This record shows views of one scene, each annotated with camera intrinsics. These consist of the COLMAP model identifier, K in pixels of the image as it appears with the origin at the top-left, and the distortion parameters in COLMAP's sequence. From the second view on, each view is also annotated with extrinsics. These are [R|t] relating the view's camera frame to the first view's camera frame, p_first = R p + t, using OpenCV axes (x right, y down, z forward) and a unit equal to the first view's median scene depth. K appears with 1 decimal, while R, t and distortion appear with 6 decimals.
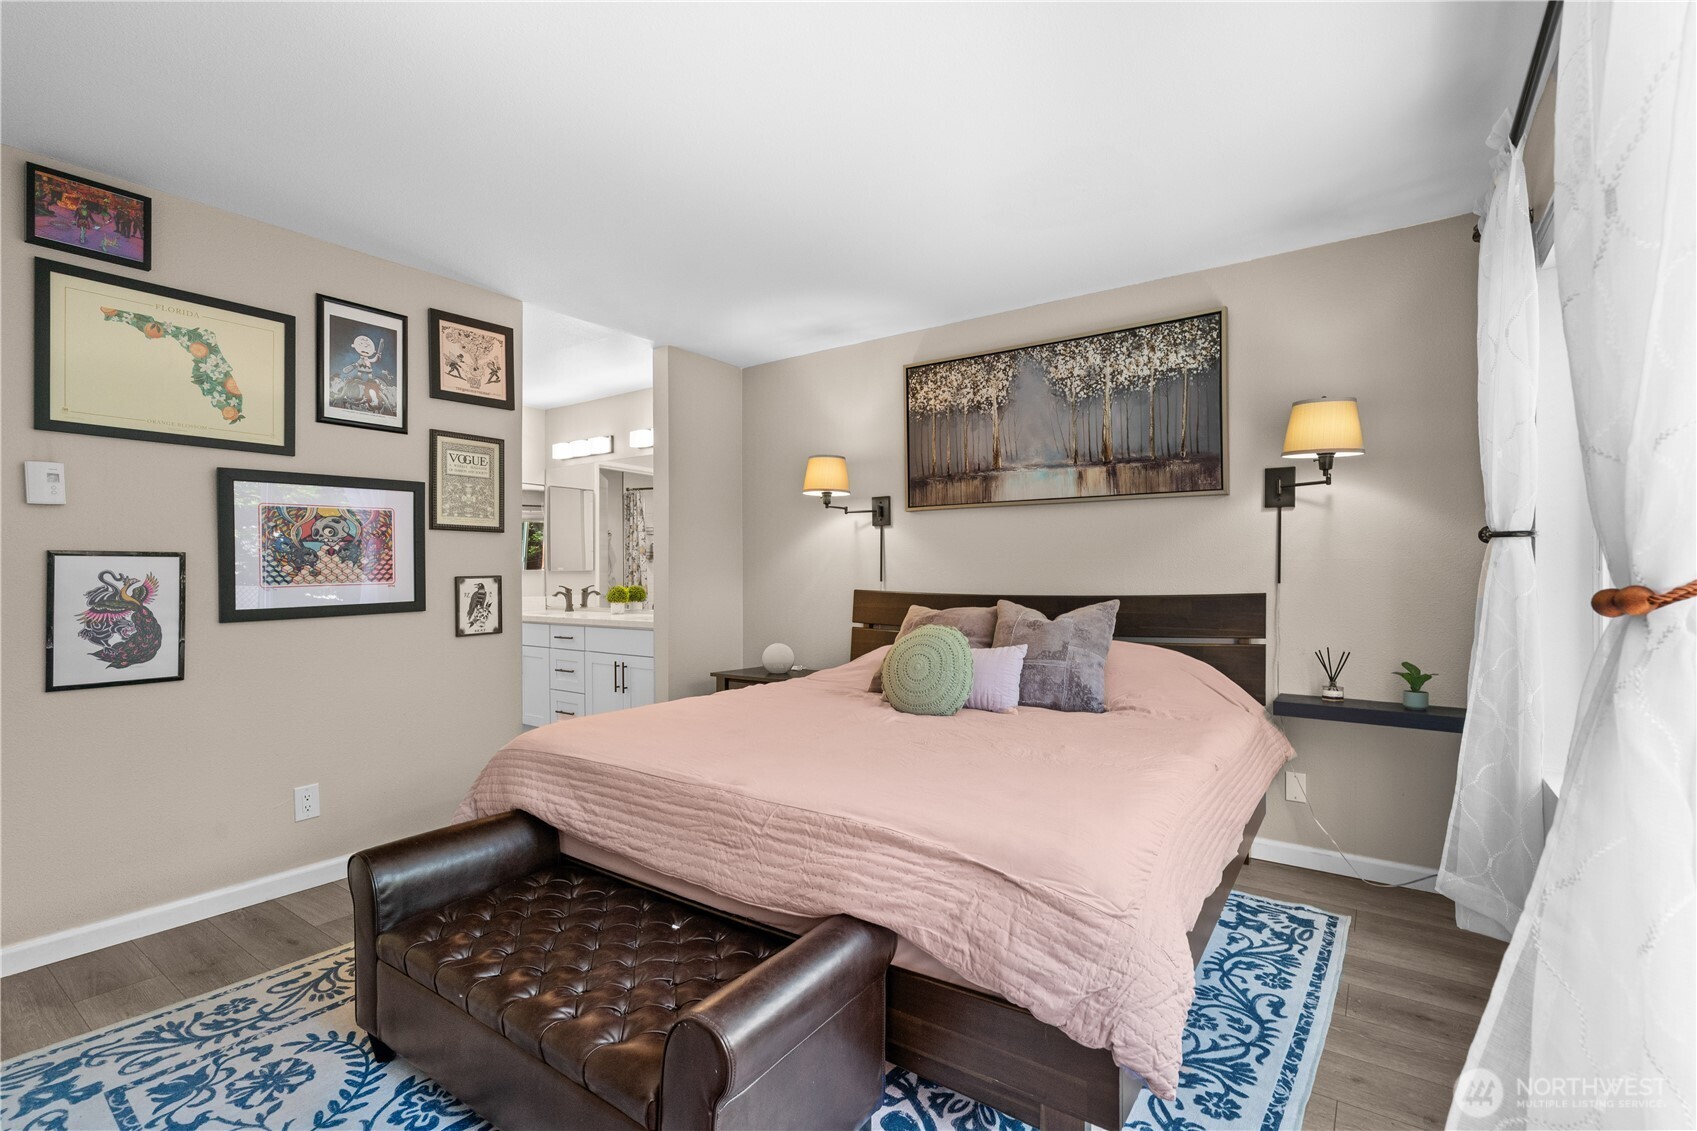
lens RADIAL K [[778.0, 0, 846.5], [0, 778.0, 575.7], [0, 0, 1]] dist [-0.006036, 0.001443]
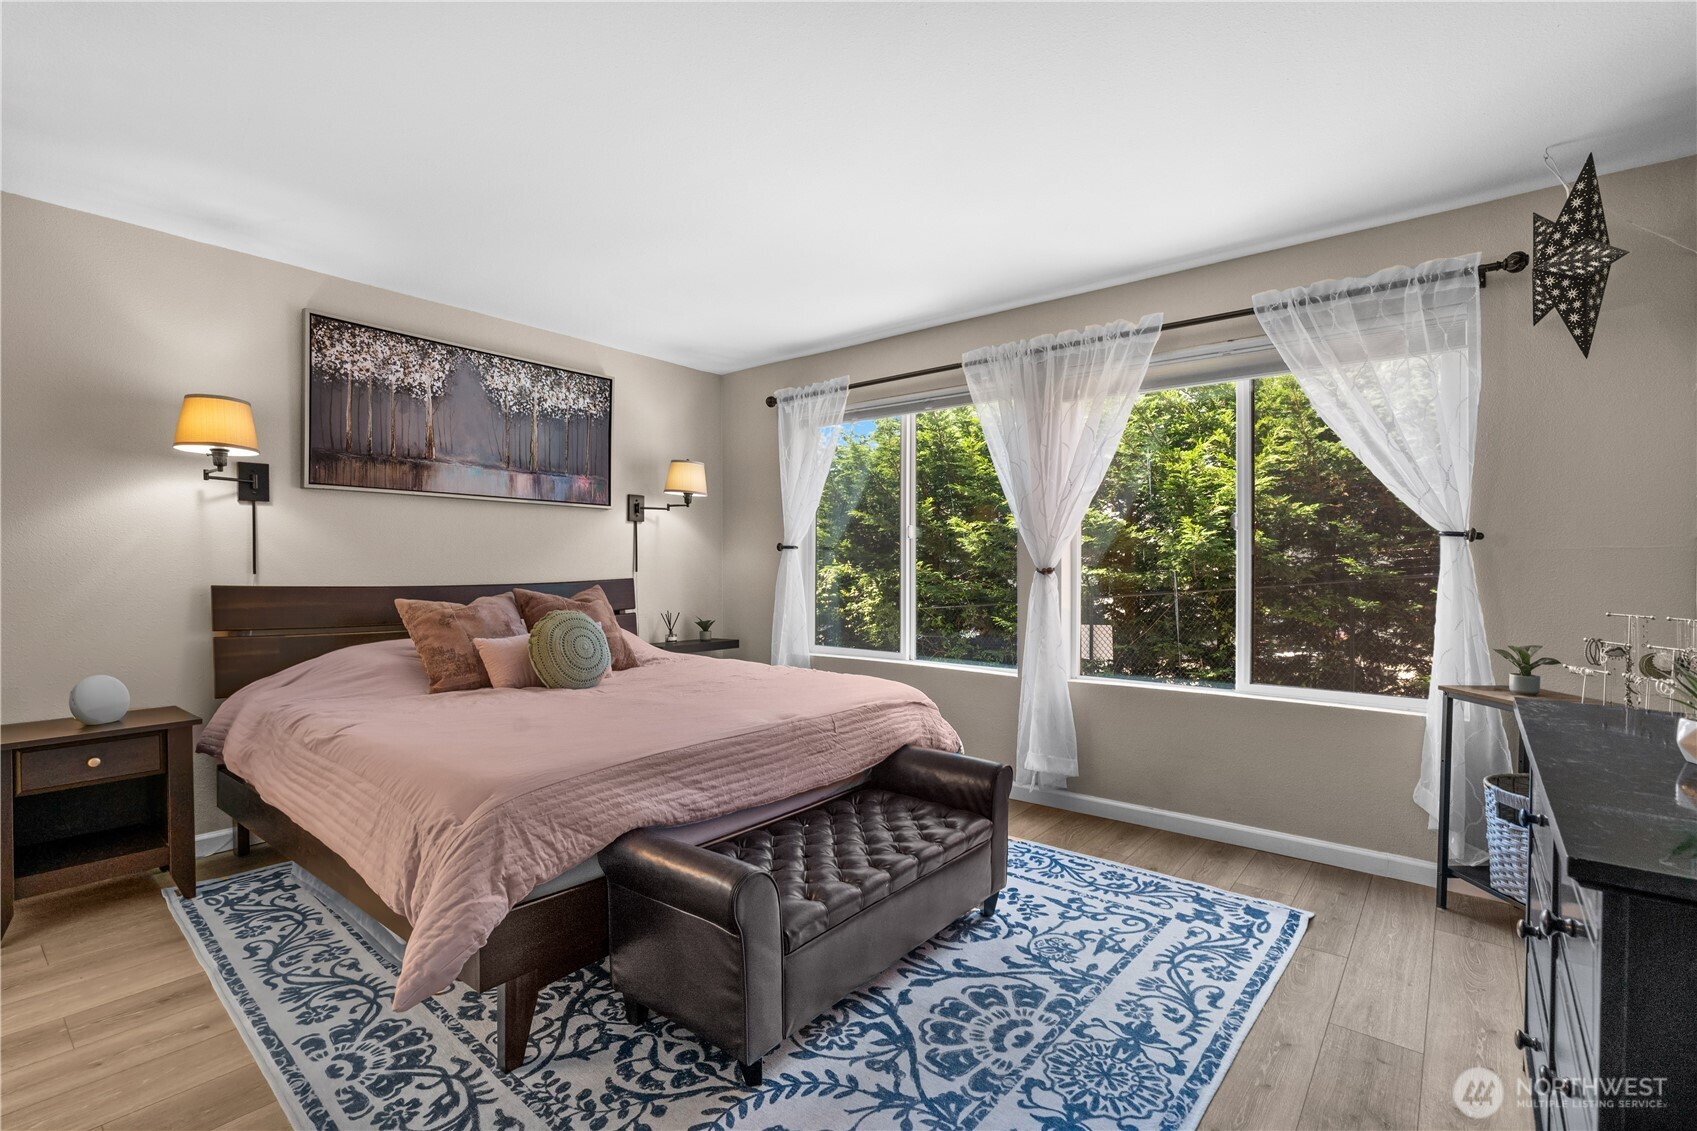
lens RADIAL K [[778.0, 0, 847.7], [0, 778.0, 567.7], [0, 0, 1]] dist [-0.006036, 0.001443]
pose [[0.047977, 0.000331, 0.998848, -0.836472], [0.002660, 0.999996, -0.000460, 0.003586], [-0.998845, 0.002679, 0.047975, 0.463650]]
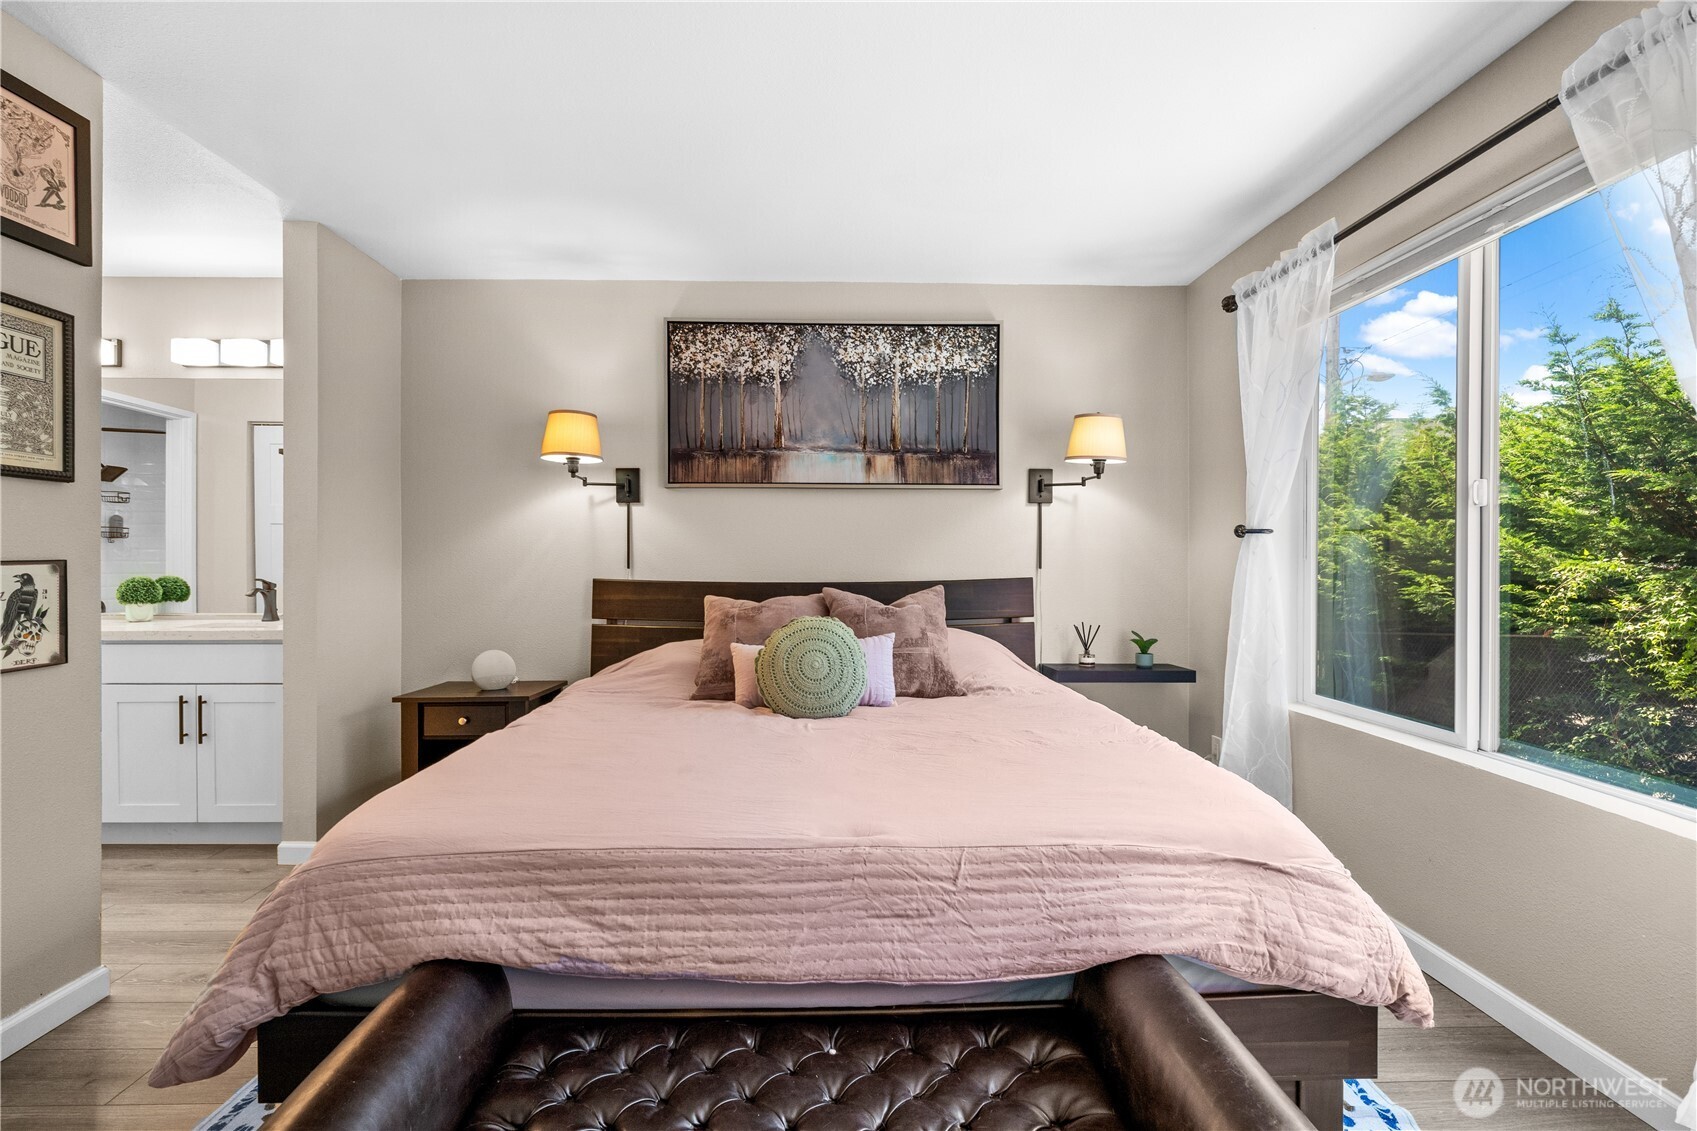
lens RADIAL K [[778.0, 0, 836.7], [0, 778.0, 566.7], [0, 0, 1]] dist [-0.006036, 0.001443]
pose [[0.796269, -0.001639, 0.604940, -0.347654], [-0.000689, 0.999993, 0.003615, 0.002596], [-0.604942, -0.003296, 0.796263, 0.232210]]
